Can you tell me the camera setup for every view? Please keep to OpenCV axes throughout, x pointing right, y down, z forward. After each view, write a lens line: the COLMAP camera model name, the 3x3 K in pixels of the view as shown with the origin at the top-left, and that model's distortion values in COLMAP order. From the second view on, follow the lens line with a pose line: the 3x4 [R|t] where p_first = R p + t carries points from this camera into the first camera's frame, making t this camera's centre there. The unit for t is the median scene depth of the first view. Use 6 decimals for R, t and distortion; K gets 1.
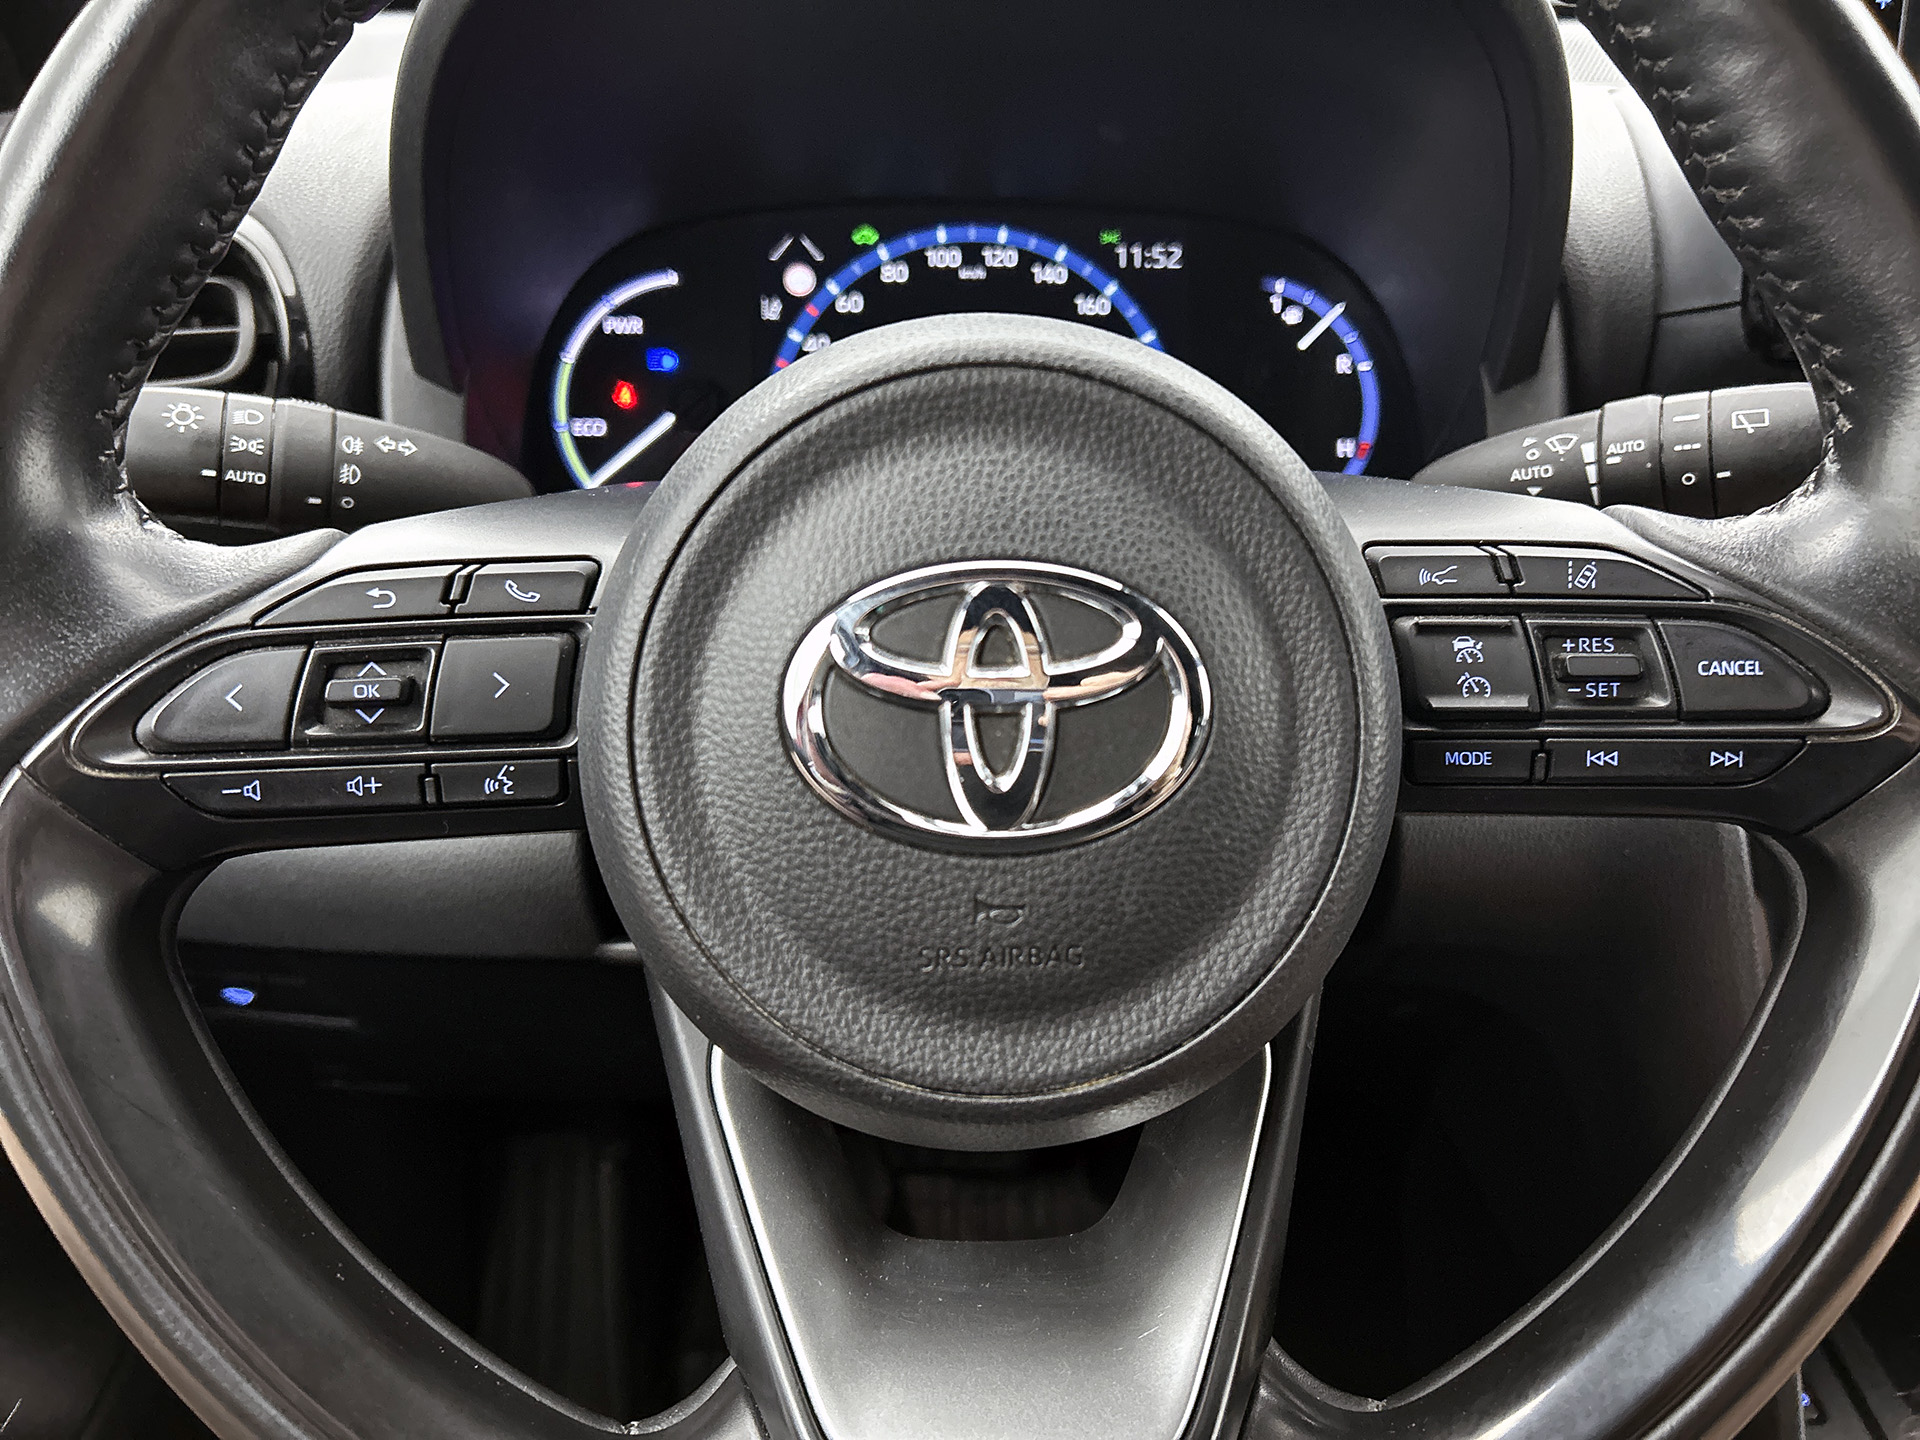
lens RADIAL K [[1482.9, 0, 978.3], [0, 1482.9, 706.5], [0, 0, 1]] dist [0.080306, -0.046296]
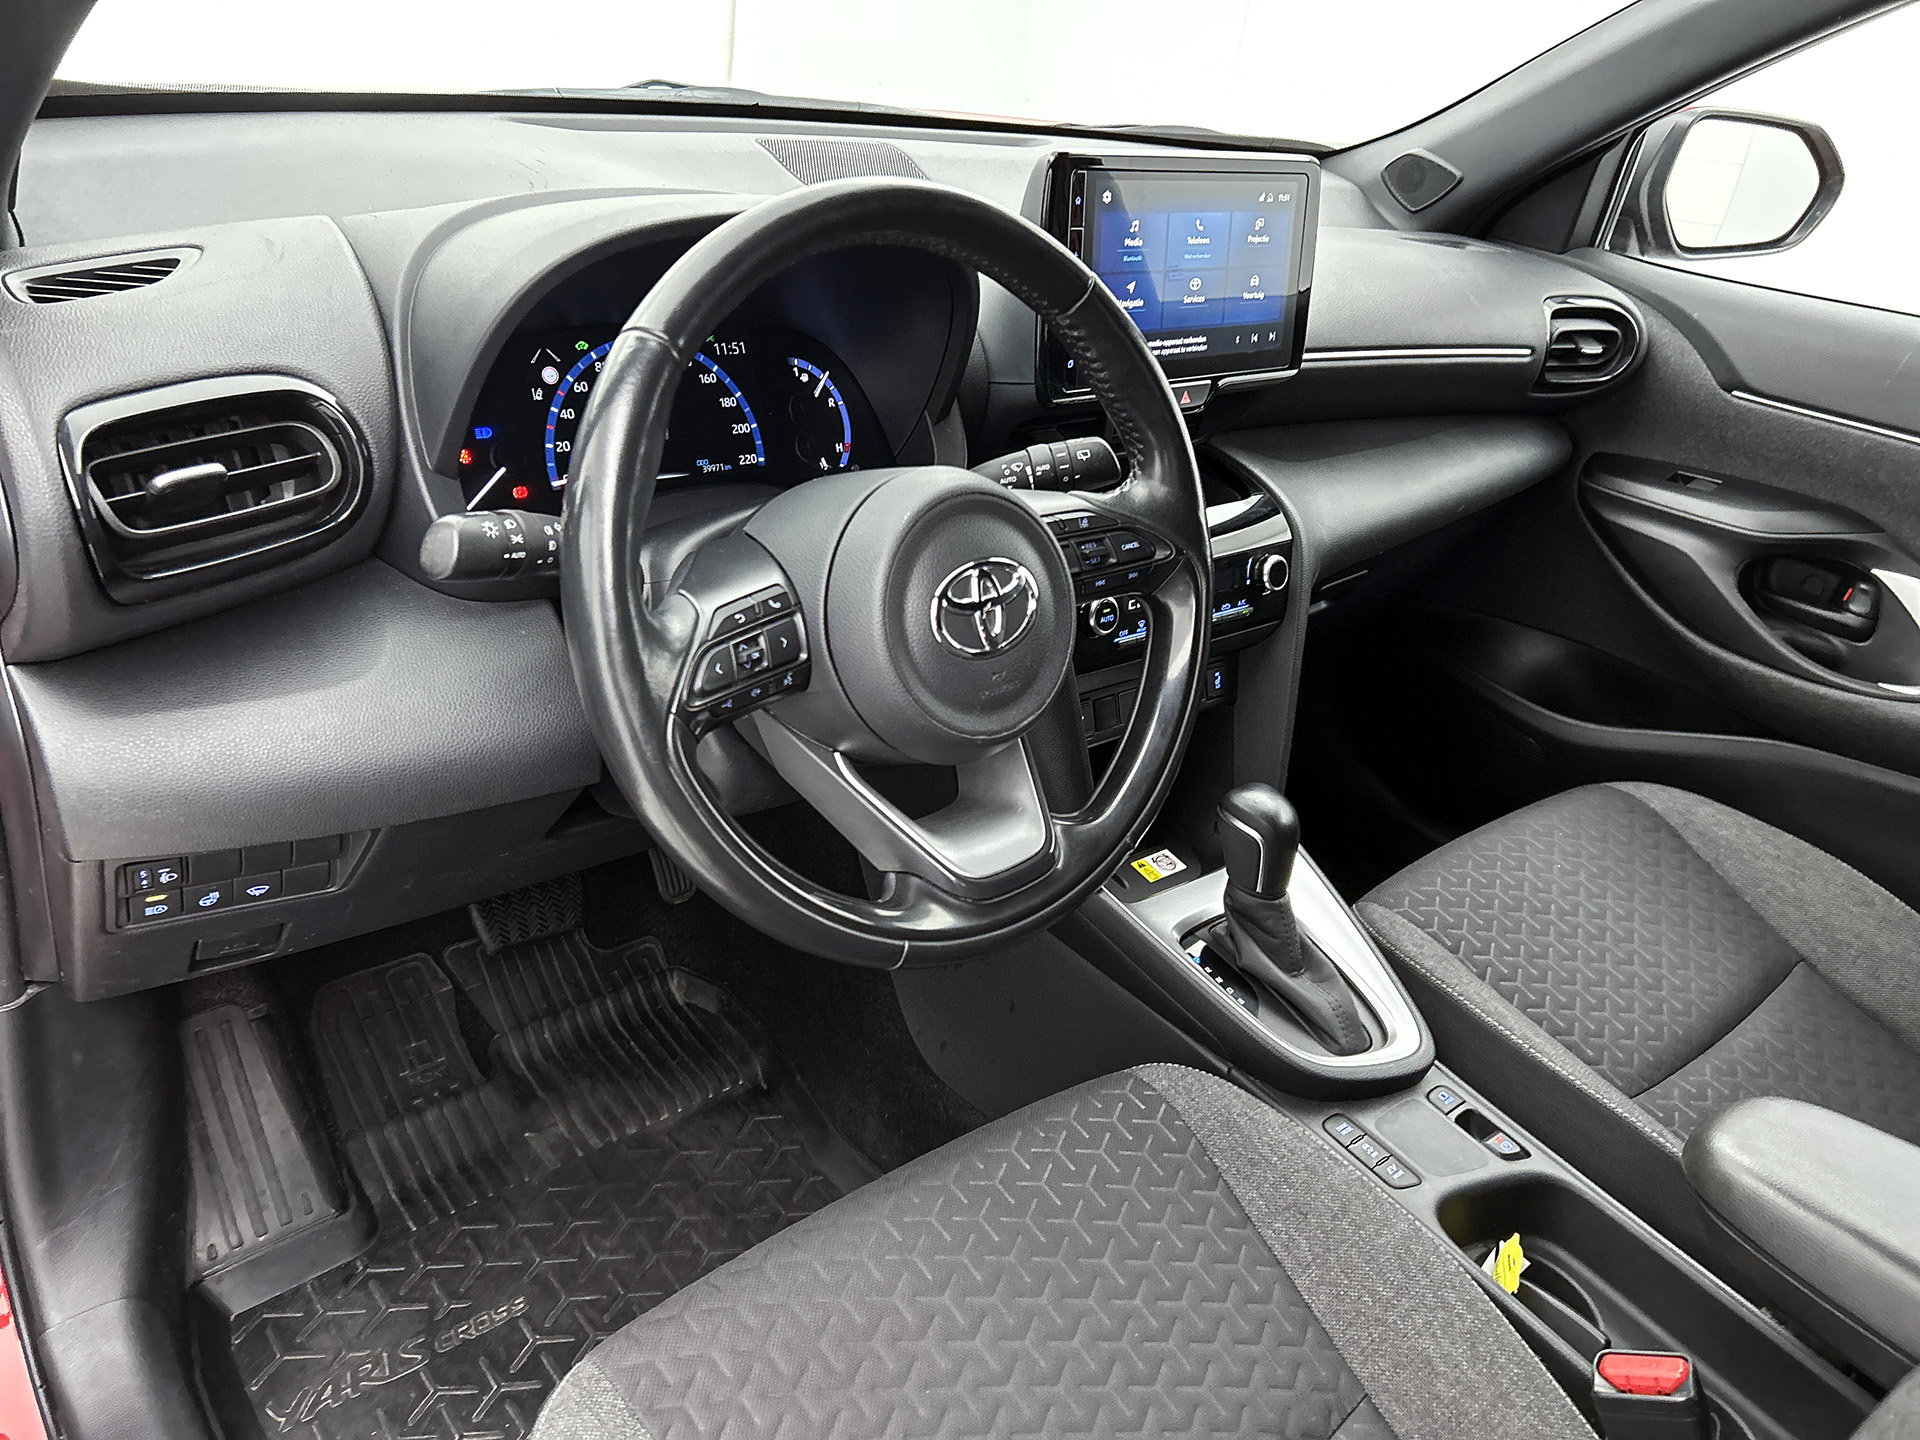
lens RADIAL K [[1482.9, 0, 972.4], [0, 1482.9, 725.6], [0, 0, 1]] dist [0.080306, -0.046296]
pose [[0.785268, -0.203998, 0.584585, -1.140408], [0.133542, 0.977744, 0.161809, -0.160374], [-0.604583, -0.048997, 0.795034, -0.879288]]
